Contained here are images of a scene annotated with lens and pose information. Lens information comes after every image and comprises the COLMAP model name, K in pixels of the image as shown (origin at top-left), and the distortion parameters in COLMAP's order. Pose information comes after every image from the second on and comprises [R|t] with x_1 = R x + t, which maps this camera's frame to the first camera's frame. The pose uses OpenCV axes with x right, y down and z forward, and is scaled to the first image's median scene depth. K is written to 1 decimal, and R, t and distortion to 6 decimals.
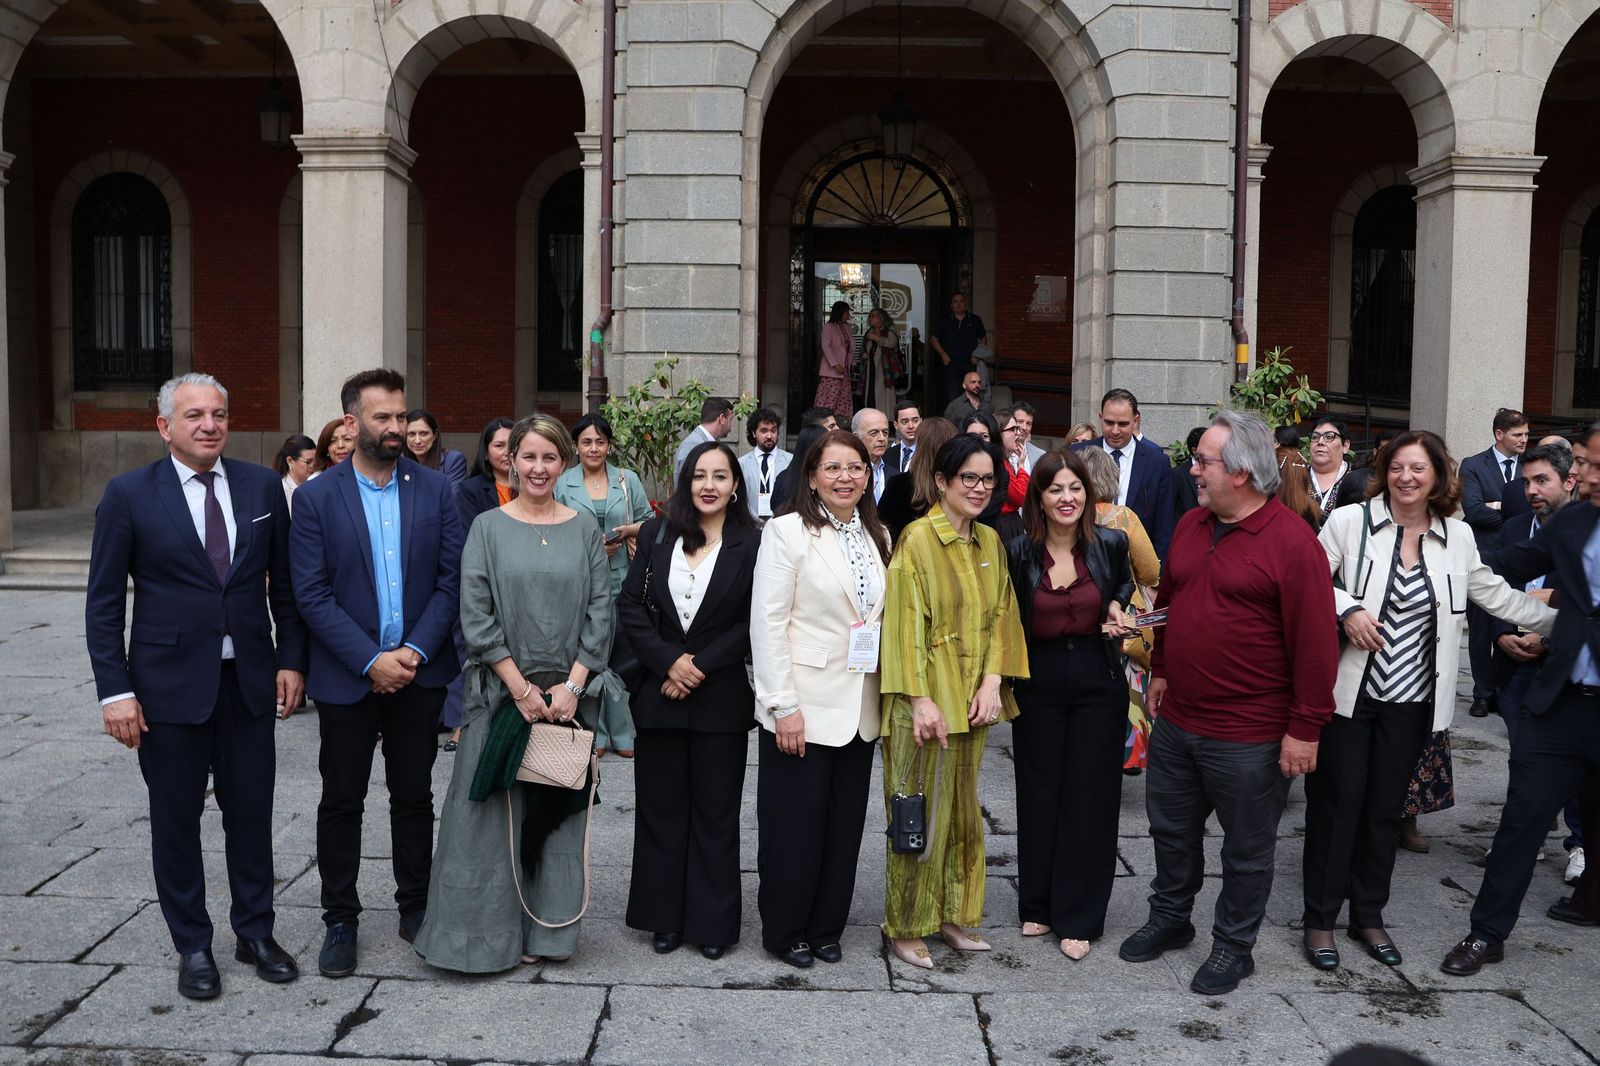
lens RADIAL K [[1366.1, 0, 800.0], [0, 1366.1, 533.0], [0, 0, 1]] dist [-0.152382, 0.128047]
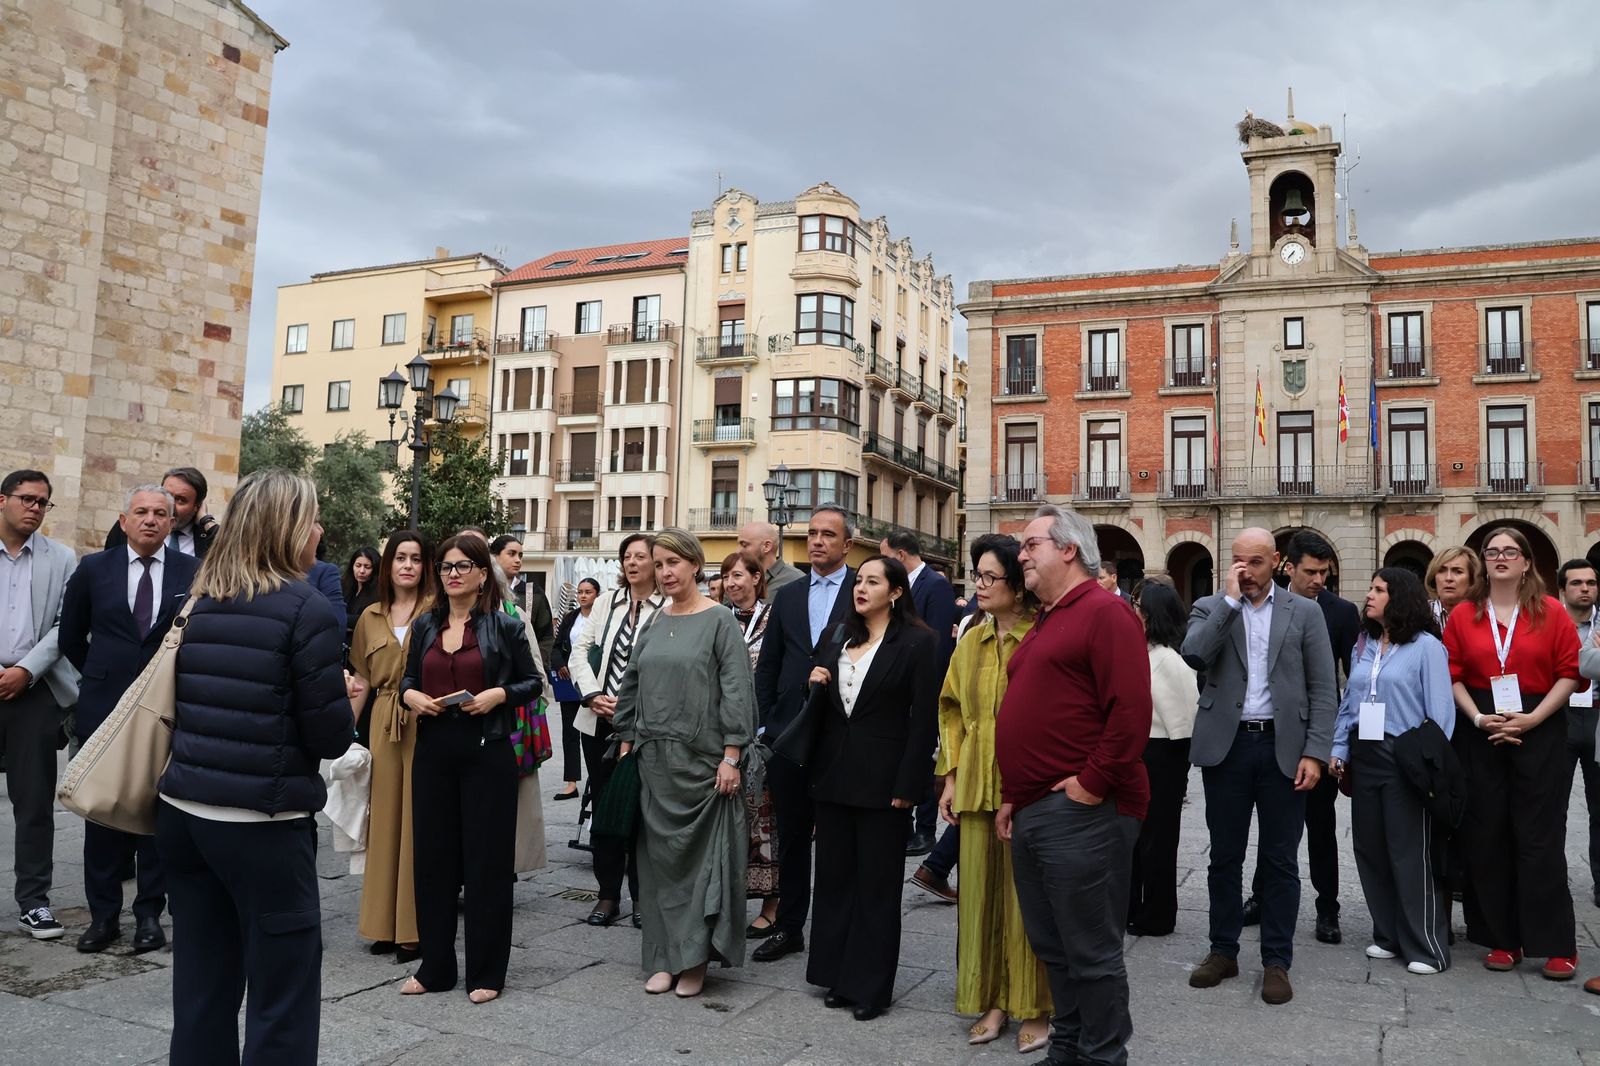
lens RADIAL K [[1366.1, 0, 800.0], [0, 1366.1, 533.0], [0, 0, 1]] dist [-0.152382, 0.128047]
pose [[0.917734, -0.021914, -0.396591, 0.328887], [-0.045987, 0.985900, -0.160893, 0.328771], [0.394525, 0.165895, 0.903786, -3.329515]]
